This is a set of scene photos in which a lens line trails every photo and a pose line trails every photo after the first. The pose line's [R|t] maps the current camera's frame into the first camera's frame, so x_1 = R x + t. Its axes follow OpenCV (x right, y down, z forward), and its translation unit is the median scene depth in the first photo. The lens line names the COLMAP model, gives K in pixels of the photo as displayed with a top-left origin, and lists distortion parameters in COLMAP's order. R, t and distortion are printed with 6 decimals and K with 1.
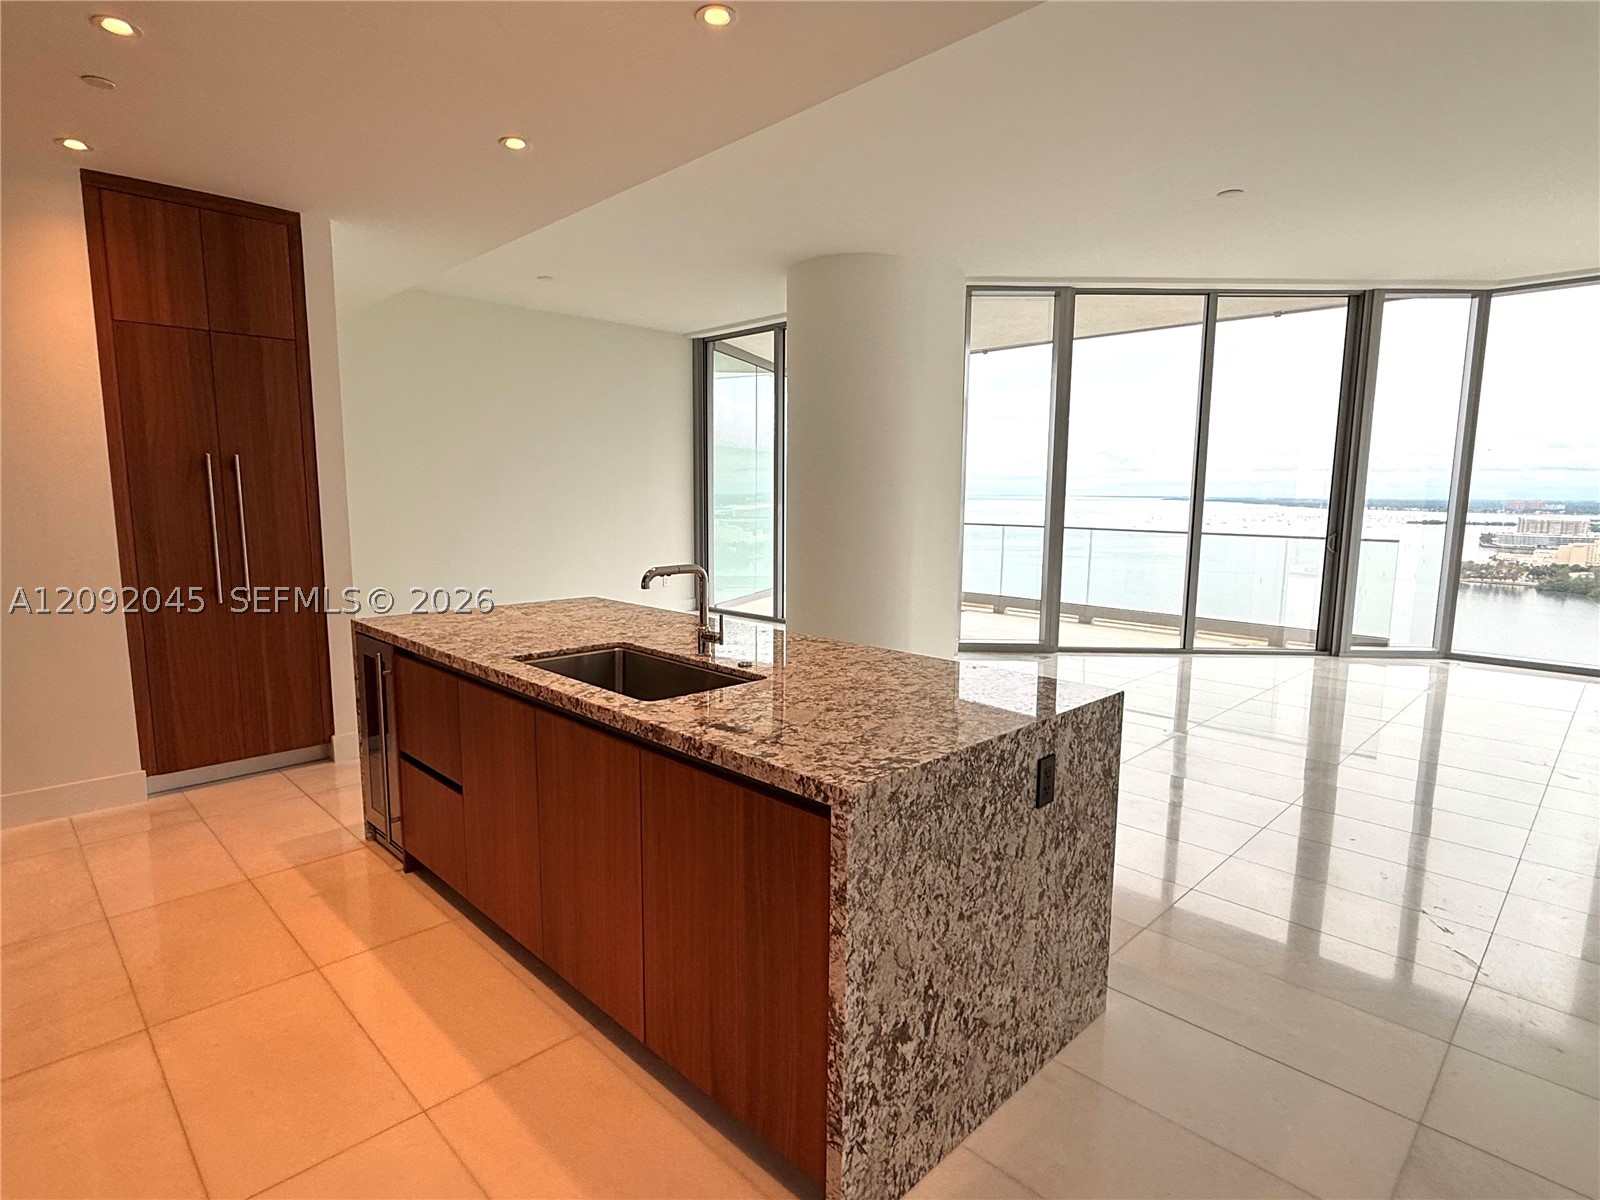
lens RADIAL K [[830.9, 0, 791.4], [0, 830.9, 601.7], [0, 0, 1]] dist [0.011291, -0.000100]
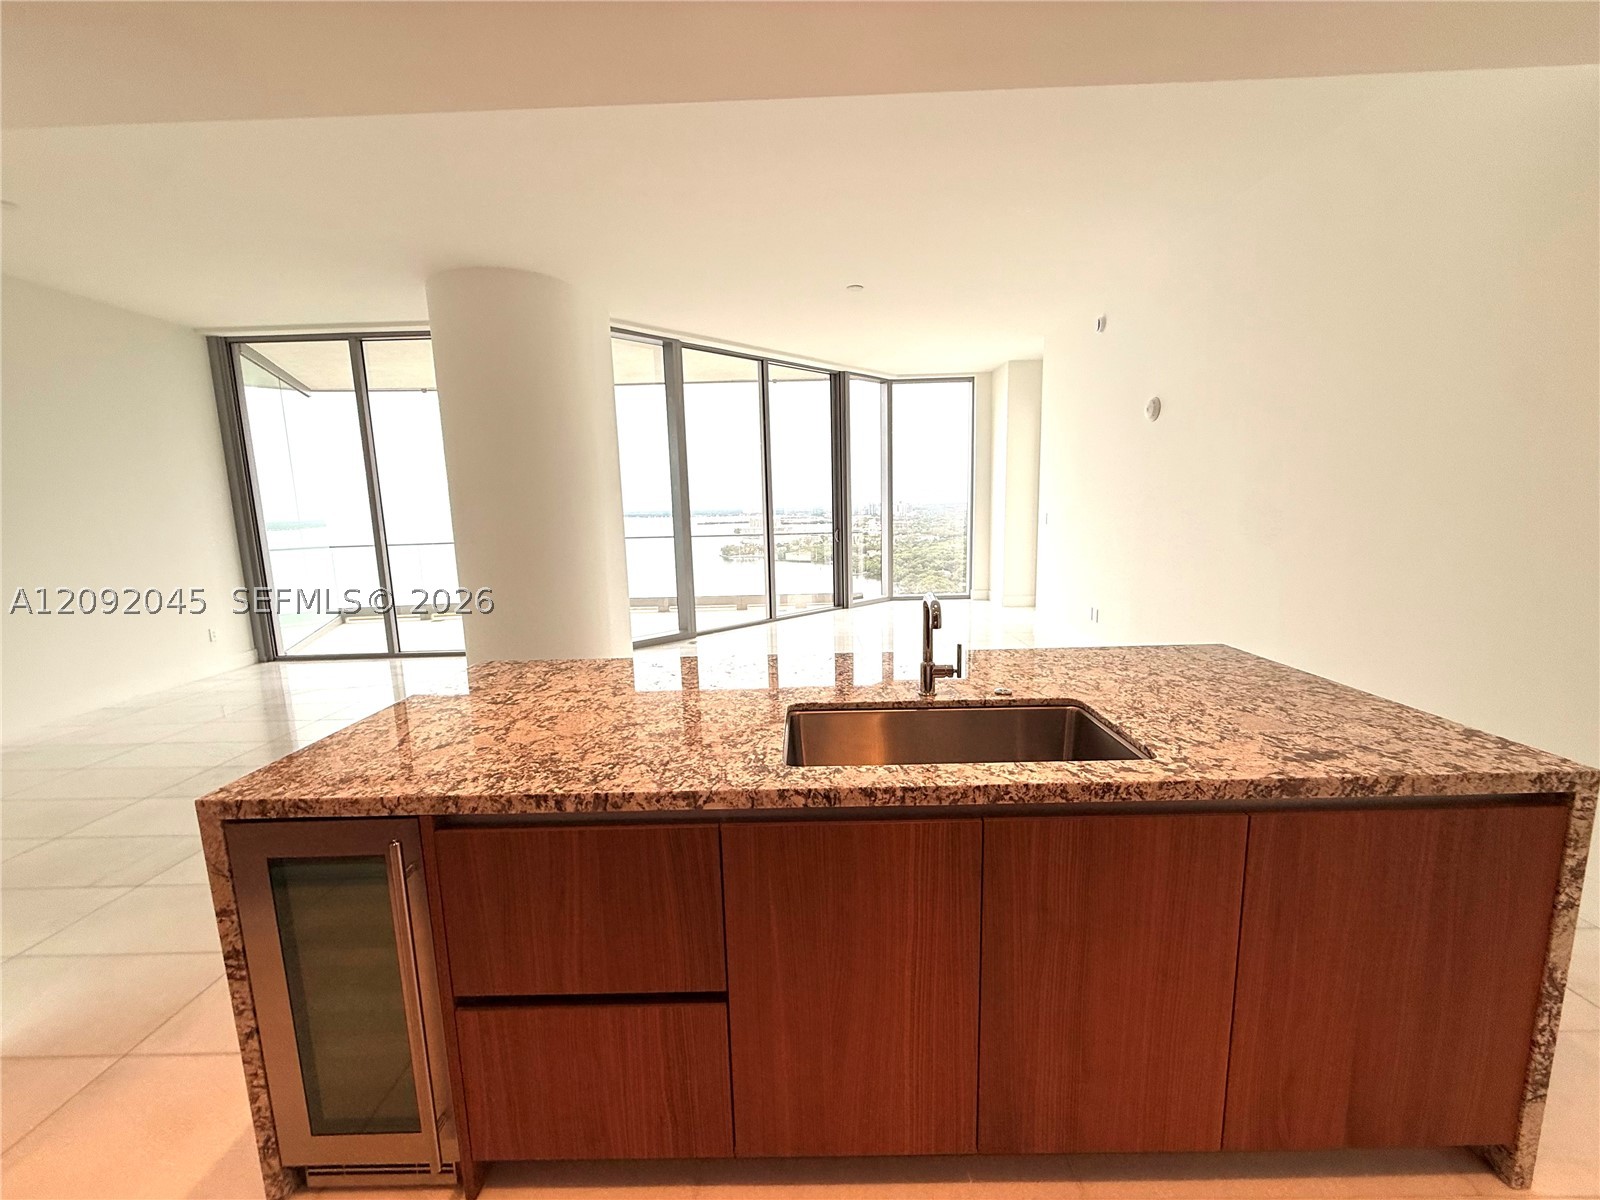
lens RADIAL K [[636.7, 0, 798.5], [0, 636.7, 600.0], [0, 0, 1]] dist [-0.003456, 0.000183]
pose [[0.711992, -0.130071, 0.690035, -0.827863], [0.124328, 0.990519, 0.058429, -0.112737], [-0.691093, 0.044190, 0.721414, 0.780479]]
